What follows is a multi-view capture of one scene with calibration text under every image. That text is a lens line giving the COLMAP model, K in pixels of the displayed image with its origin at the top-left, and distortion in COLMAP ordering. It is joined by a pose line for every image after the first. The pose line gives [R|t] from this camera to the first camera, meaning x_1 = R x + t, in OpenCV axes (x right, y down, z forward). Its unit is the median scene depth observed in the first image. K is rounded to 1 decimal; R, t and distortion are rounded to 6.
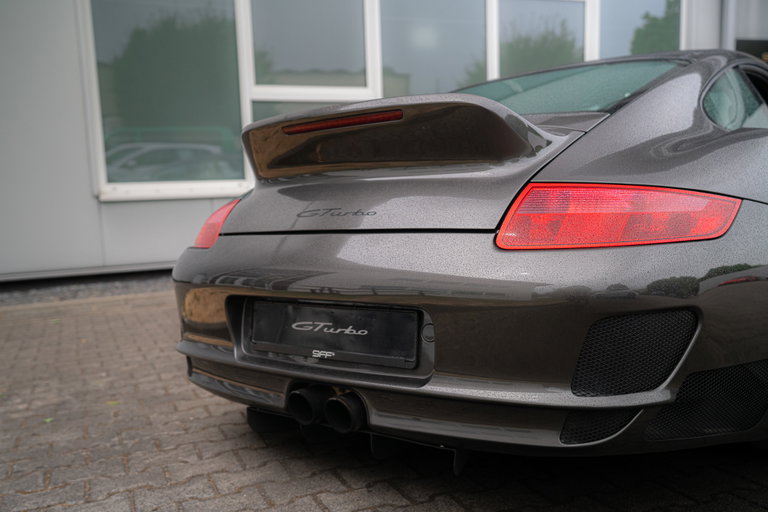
lens RADIAL K [[702.5, 0, 384.0], [0, 702.5, 256.0], [0, 0, 1]] dist [0.080888, 0.007907]
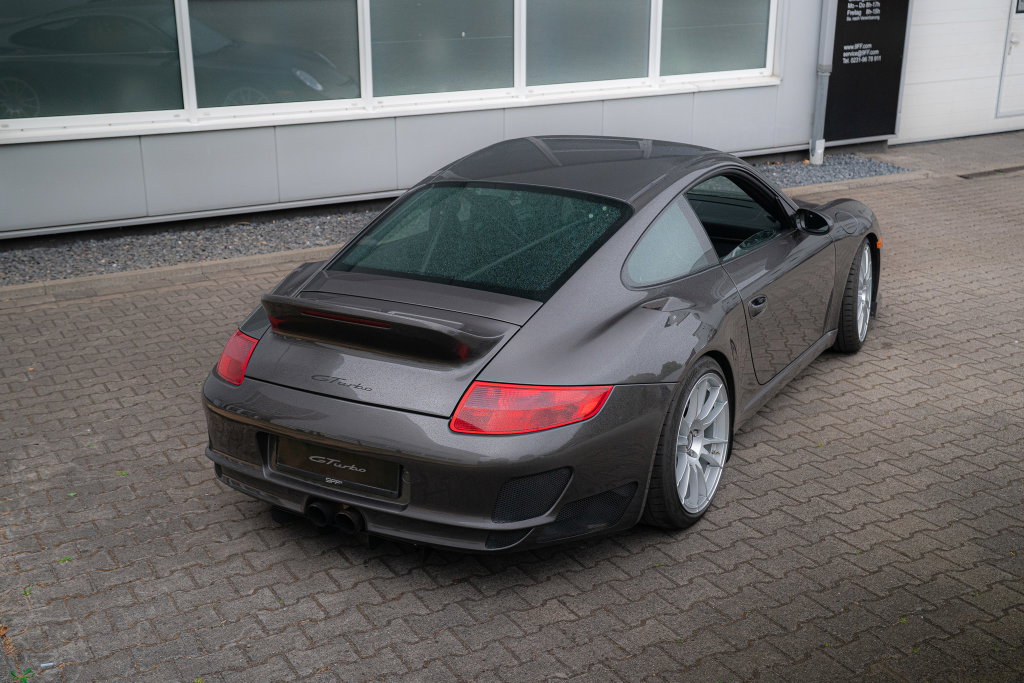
lens RADIAL K [[1141.4, 0, 512.0], [0, 1141.4, 341.5], [0, 0, 1]] dist [0.119209, -0.008510]
pose [[0.992759, -0.001069, 0.120114, -0.006346], [-0.025186, 0.975880, 0.216850, -0.600668], [-0.117449, -0.218305, 0.968787, -1.135094]]
